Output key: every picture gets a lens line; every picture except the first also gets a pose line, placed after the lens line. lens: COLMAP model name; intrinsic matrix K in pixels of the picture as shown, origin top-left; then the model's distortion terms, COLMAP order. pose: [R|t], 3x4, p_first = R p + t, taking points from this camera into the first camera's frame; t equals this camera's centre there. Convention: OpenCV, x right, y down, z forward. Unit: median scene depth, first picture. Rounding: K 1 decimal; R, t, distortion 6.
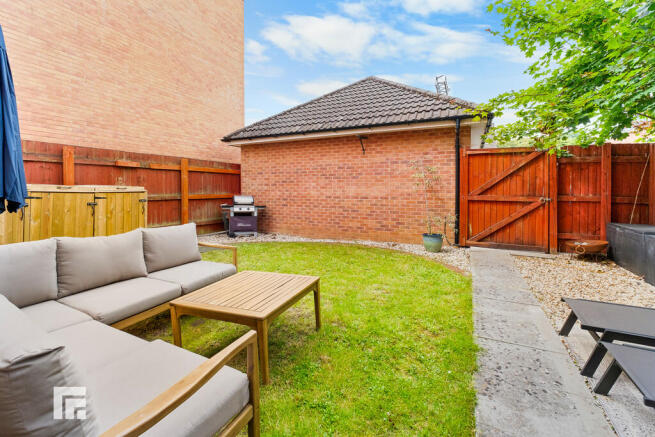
lens RADIAL K [[283.9, 0, 339.7], [0, 283.9, 194.2], [0, 0, 1]] dist [0.010013, 0.000539]
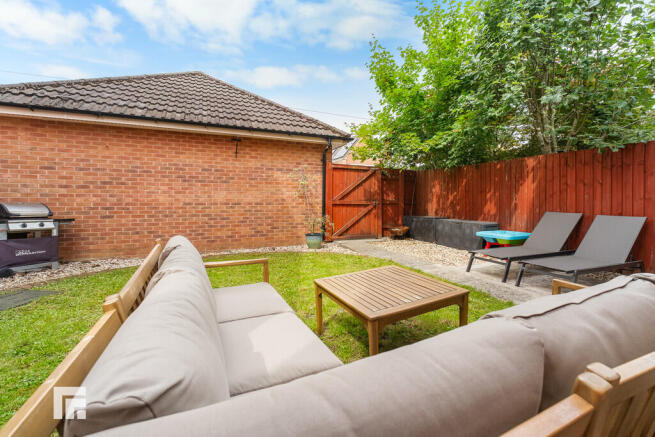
lens RADIAL K [[283.9, 0, 333.2], [0, 283.9, 200.2], [0, 0, 1]] dist [0.010013, 0.000539]
pose [[0.661894, -0.002743, 0.749593, -0.467579], [0.009764, 0.999940, -0.004962, 0.009486], [-0.749534, 0.010603, 0.661881, 0.161729]]
